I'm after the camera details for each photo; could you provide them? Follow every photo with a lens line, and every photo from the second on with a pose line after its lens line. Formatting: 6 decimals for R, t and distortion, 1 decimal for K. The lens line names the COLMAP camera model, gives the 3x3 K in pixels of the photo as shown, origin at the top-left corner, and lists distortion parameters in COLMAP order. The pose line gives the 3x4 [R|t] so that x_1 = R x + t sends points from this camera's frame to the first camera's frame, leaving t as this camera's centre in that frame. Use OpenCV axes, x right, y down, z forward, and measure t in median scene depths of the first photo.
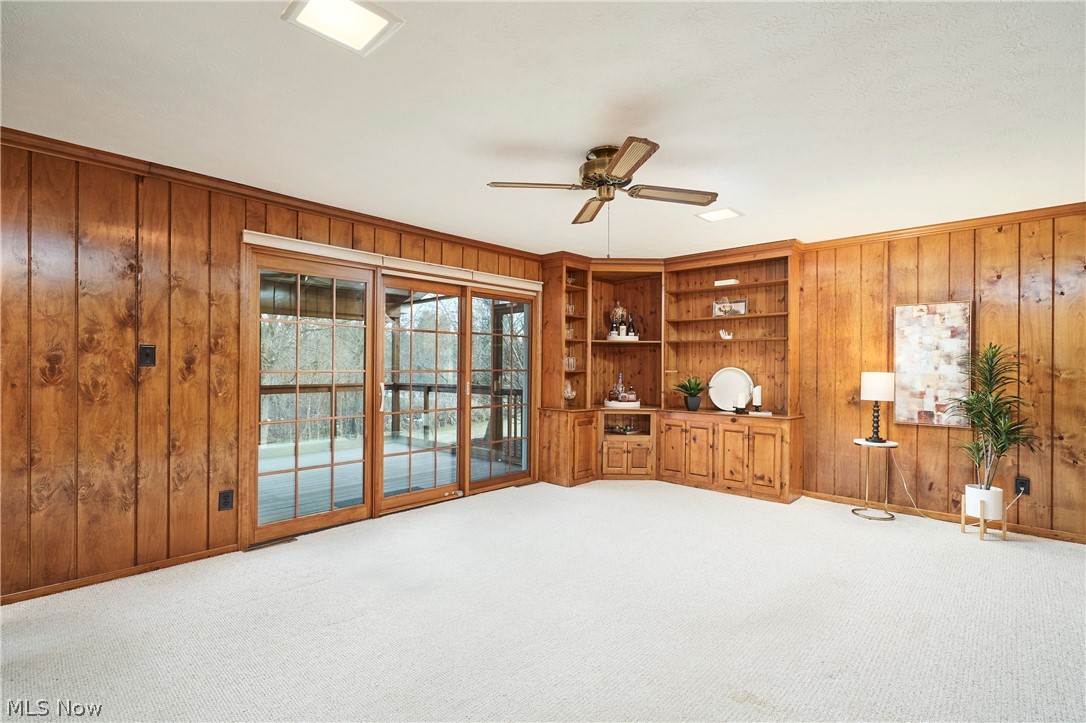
lens RADIAL K [[505.2, 0, 544.3], [0, 505.2, 366.4], [0, 0, 1]] dist [0.001474, 0.000476]
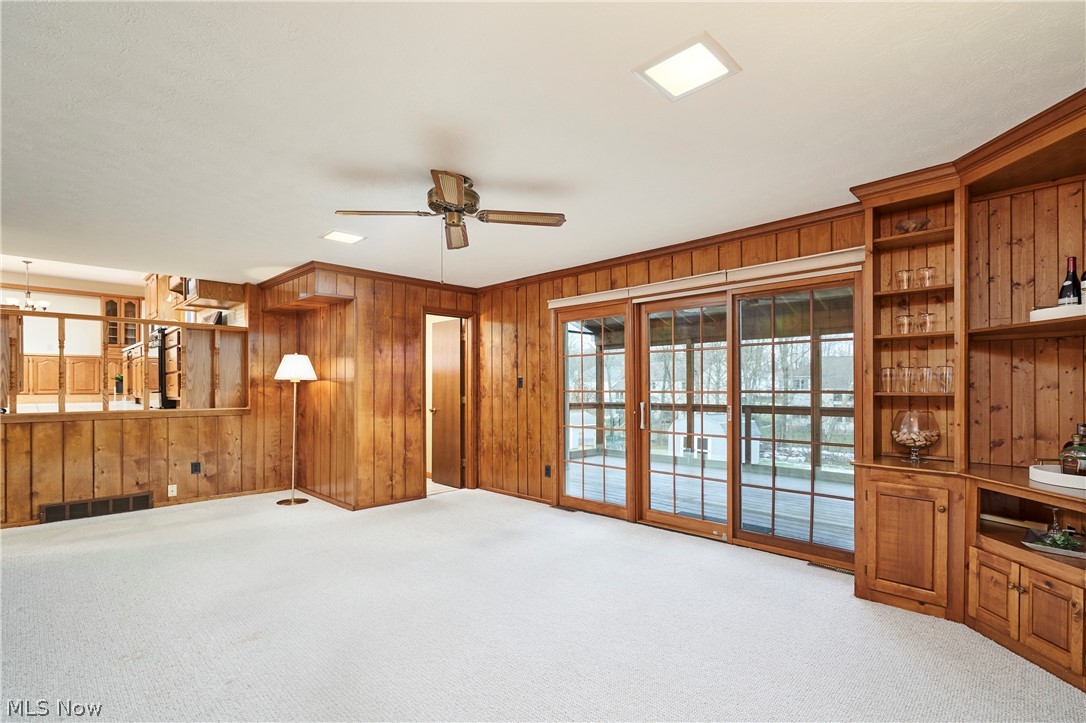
lens RADIAL K [[505.2, 0, 544.3], [0, 505.2, 366.4], [0, 0, 1]] dist [0.001474, 0.000476]
pose [[-0.015221, -0.044798, -0.998880, 0.800866], [0.008087, 0.998958, -0.044924, 0.003325], [0.999851, -0.008762, -0.014843, 0.833484]]
